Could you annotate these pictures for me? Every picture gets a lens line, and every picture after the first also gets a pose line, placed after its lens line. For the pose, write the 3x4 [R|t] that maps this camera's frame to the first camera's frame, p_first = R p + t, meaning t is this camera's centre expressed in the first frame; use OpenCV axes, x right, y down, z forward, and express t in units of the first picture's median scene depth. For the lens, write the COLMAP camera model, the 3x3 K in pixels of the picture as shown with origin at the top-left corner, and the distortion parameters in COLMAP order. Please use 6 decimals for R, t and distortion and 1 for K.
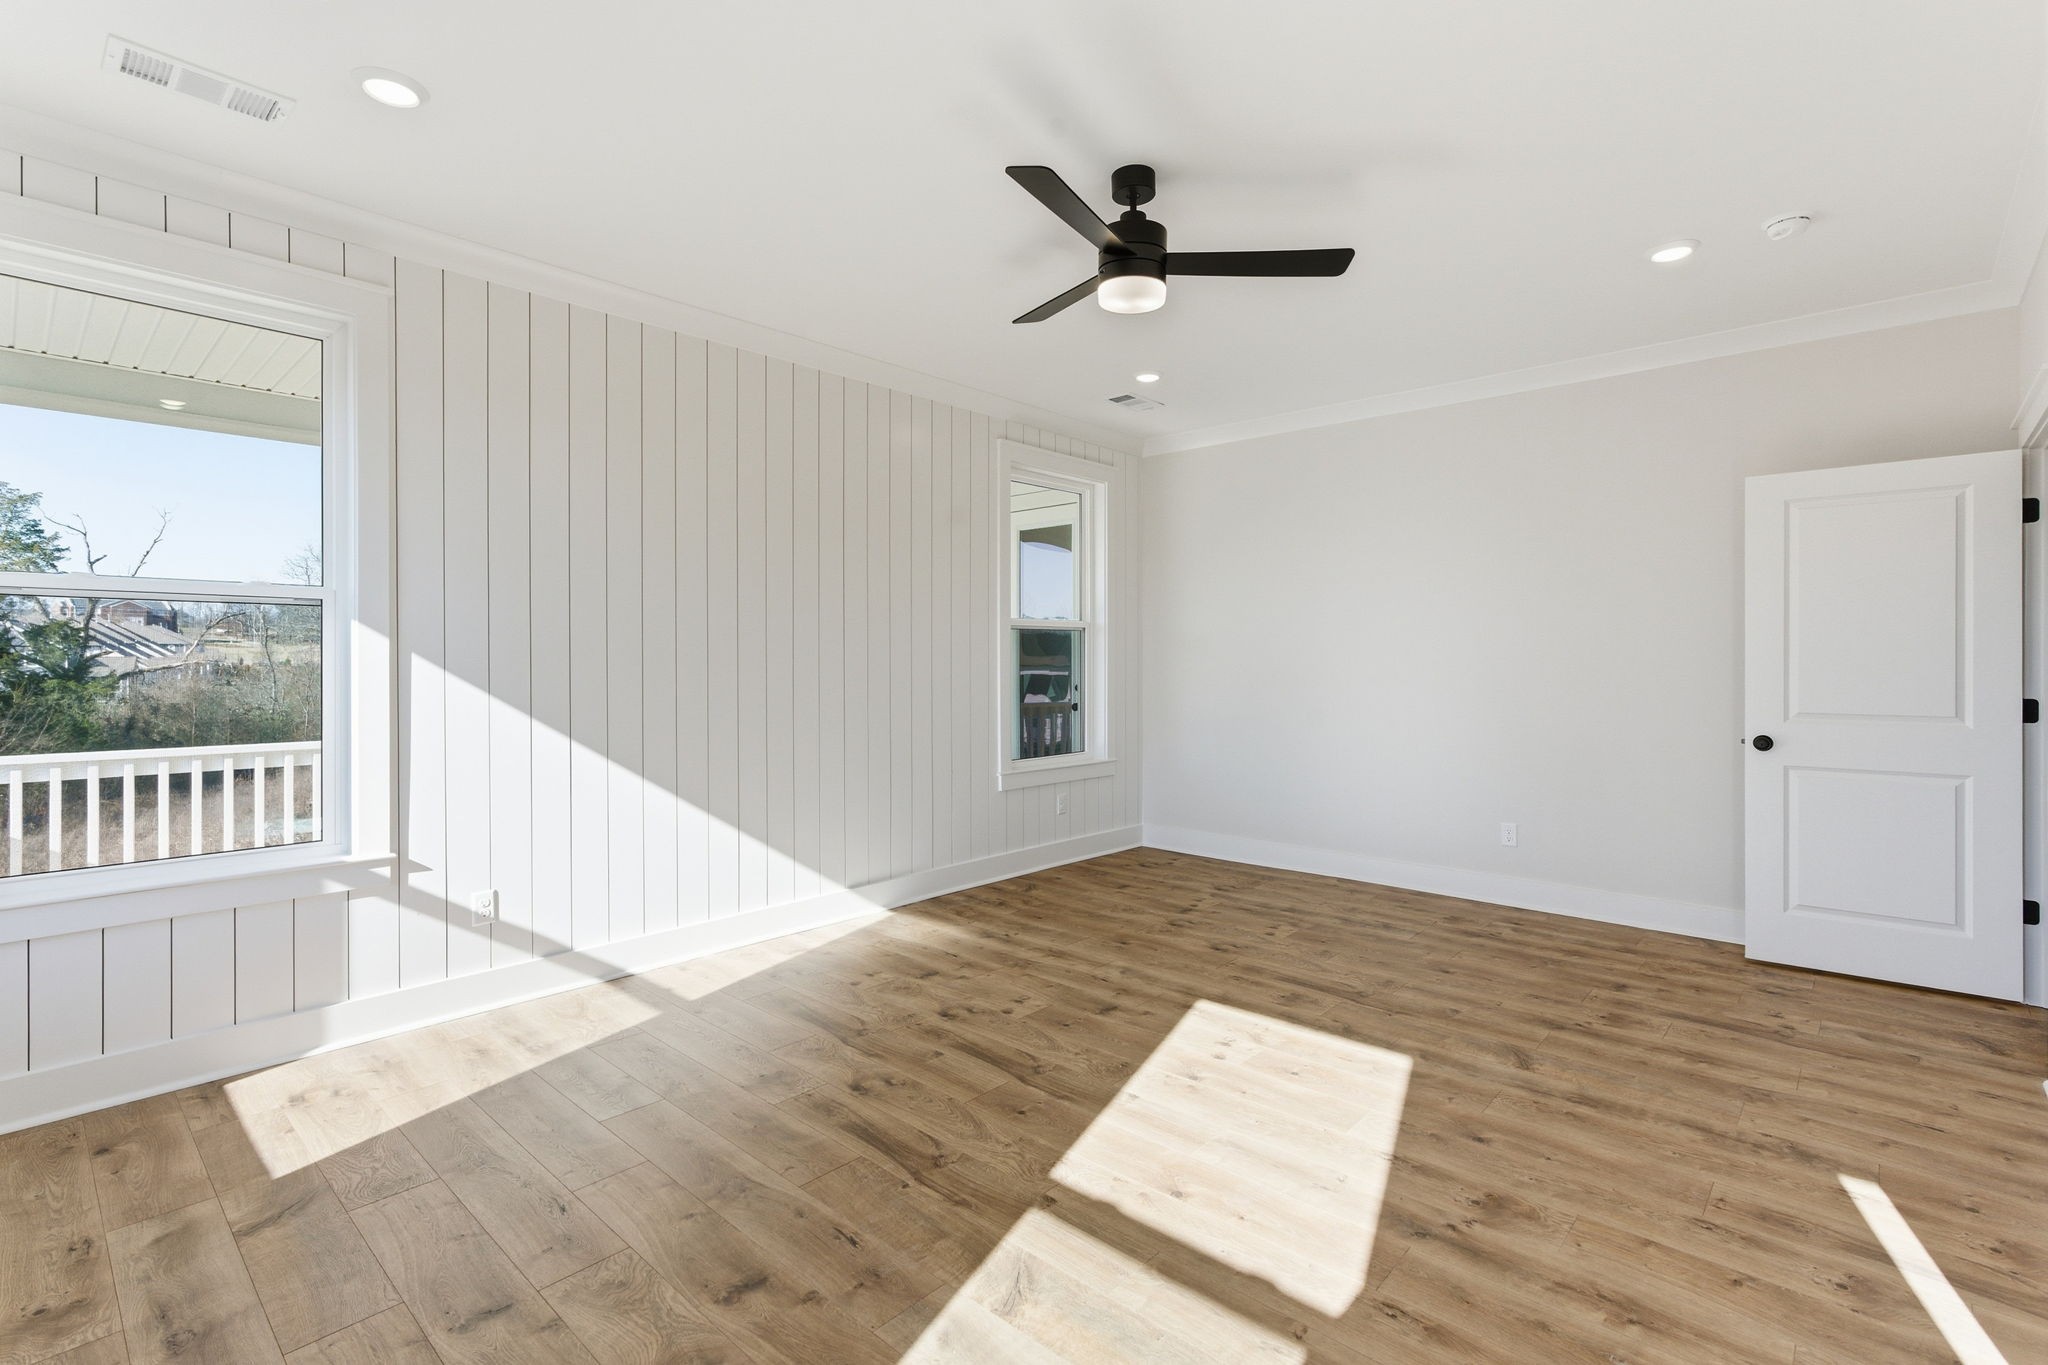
lens RADIAL K [[939.7, 0, 1031.3], [0, 939.7, 680.2], [0, 0, 1]] dist [-0.002405, 0.003852]
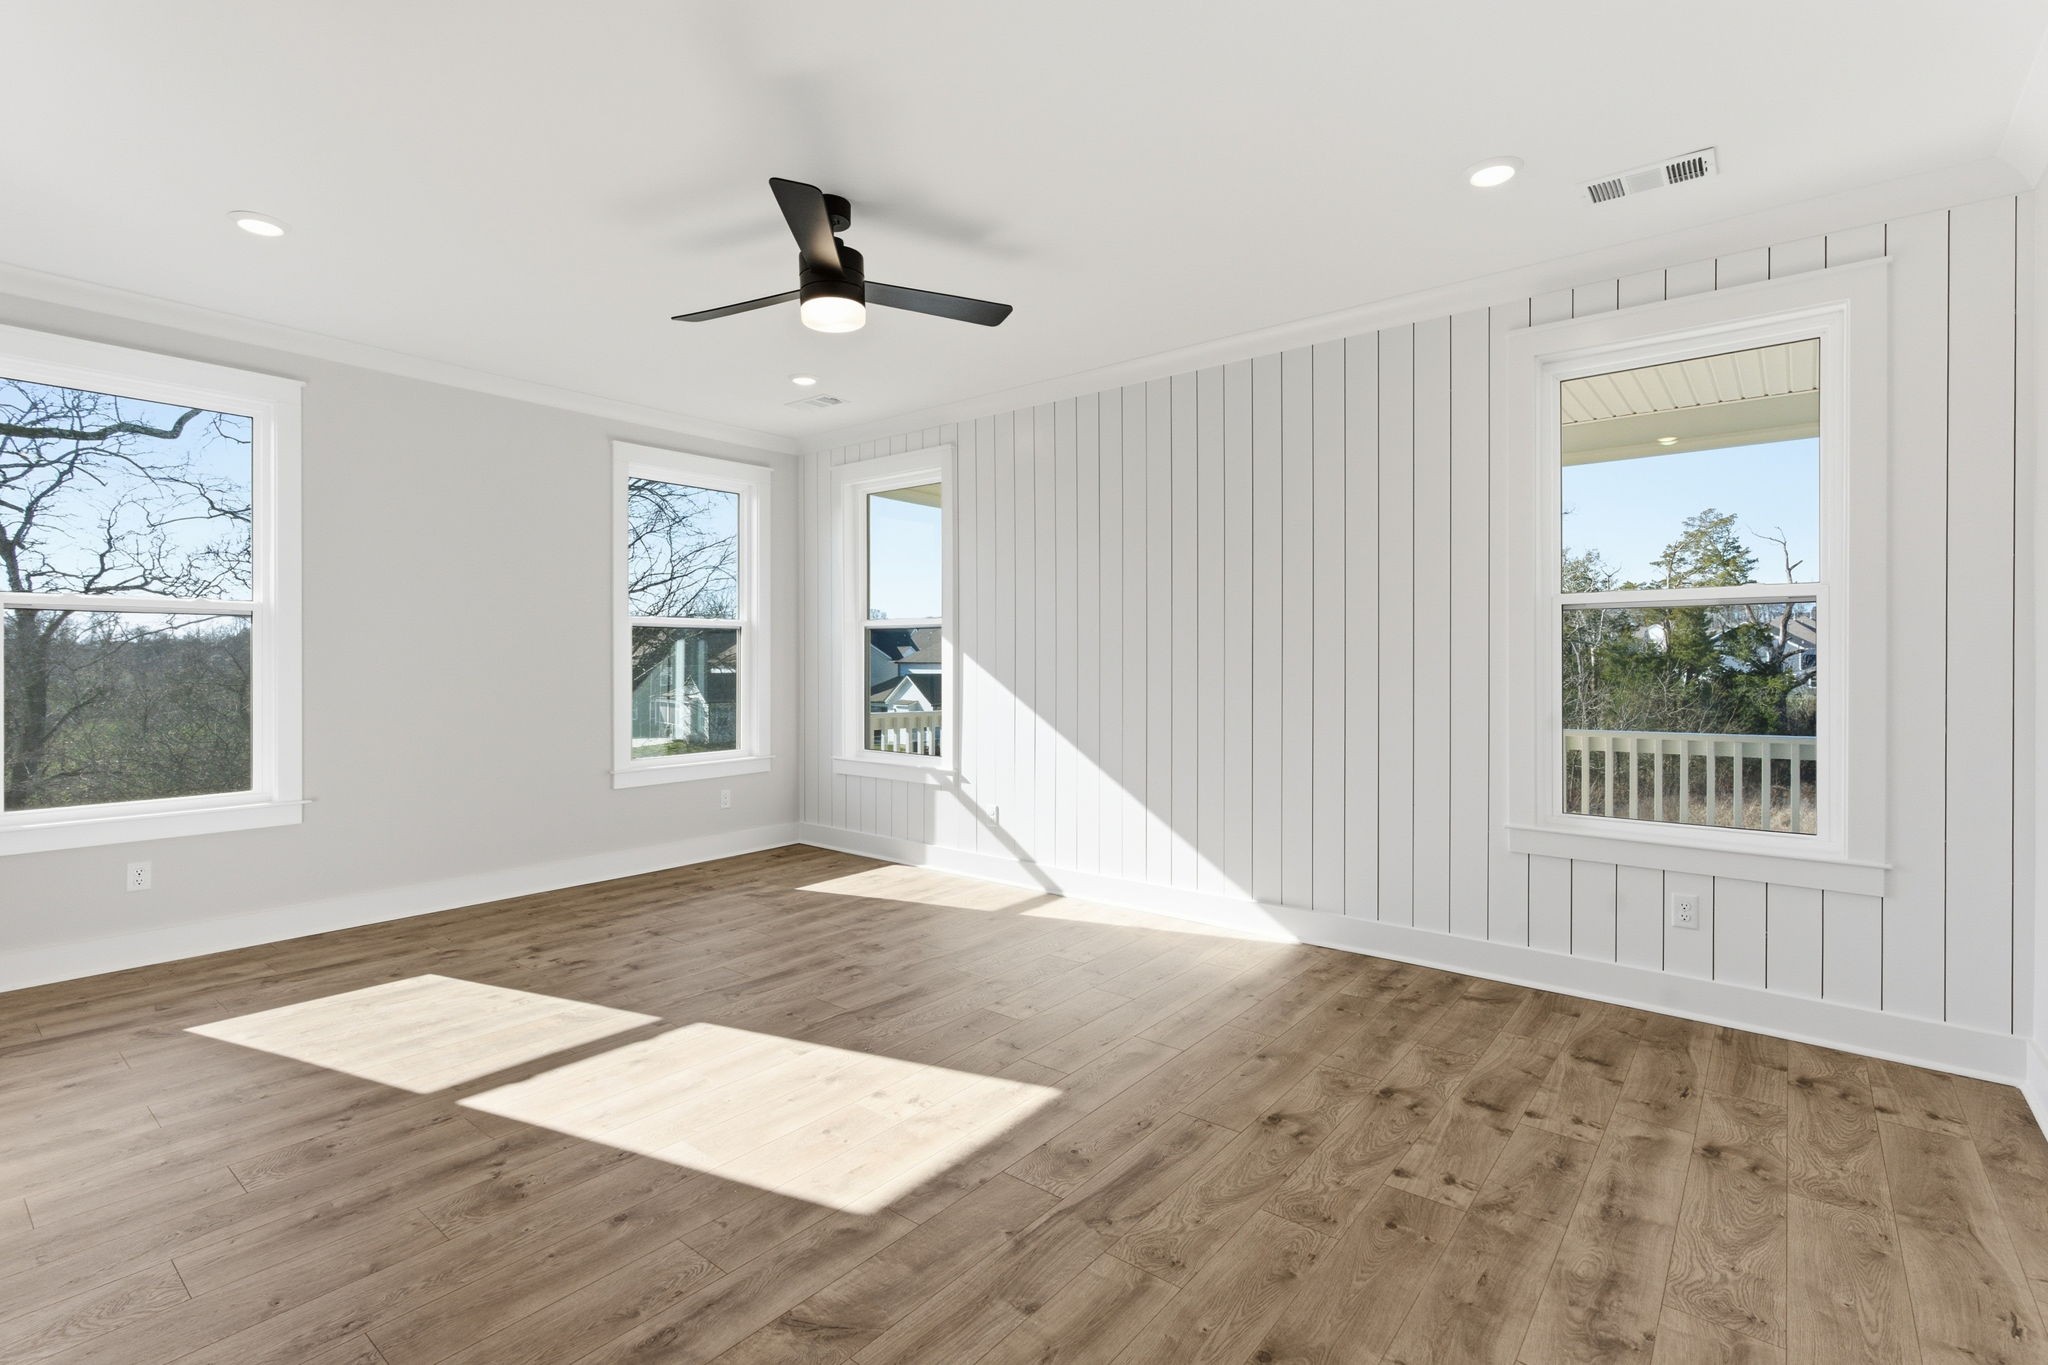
lens RADIAL K [[939.7, 0, 1018.3], [0, 939.7, 662.0], [0, 0, 1]] dist [-0.002405, 0.003852]
pose [[0.055038, 0.006080, -0.998466, 0.987525], [-0.023580, 0.999710, 0.004788, -0.022404], [0.998206, 0.023281, 0.055165, 0.953826]]
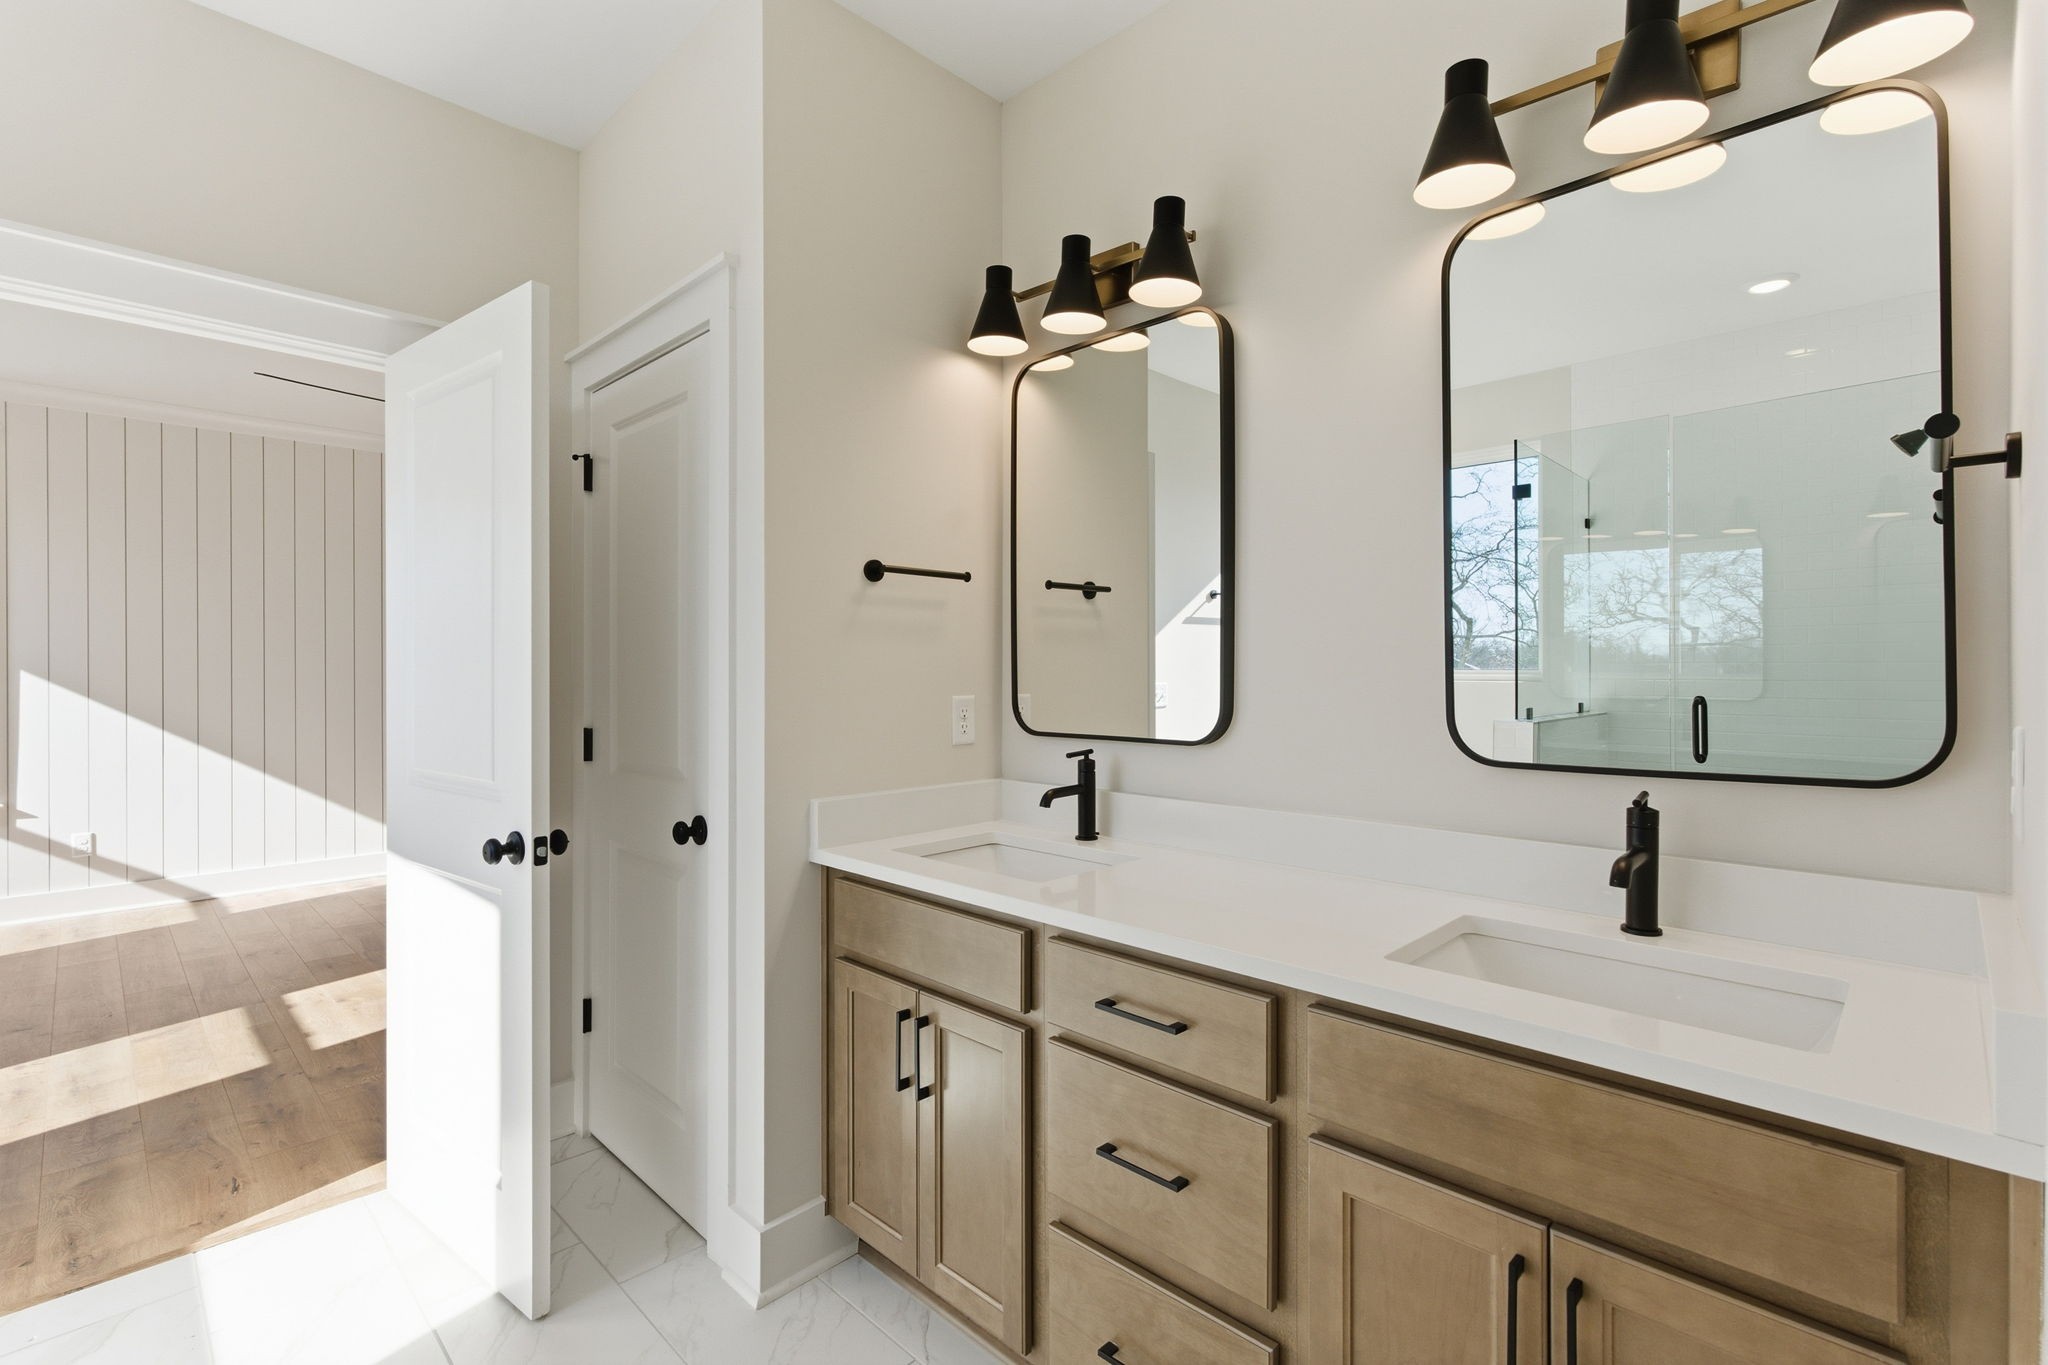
lens RADIAL K [[939.7, 0, 1042.1], [0, 939.7, 650.0], [0, 0, 1]] dist [-0.002405, 0.003852]
pose [[0.999606, 0.007276, -0.027102, 0.944695], [-0.008174, 0.999416, -0.033175, -0.023435], [0.026844, 0.033384, 0.999082, -0.427597]]
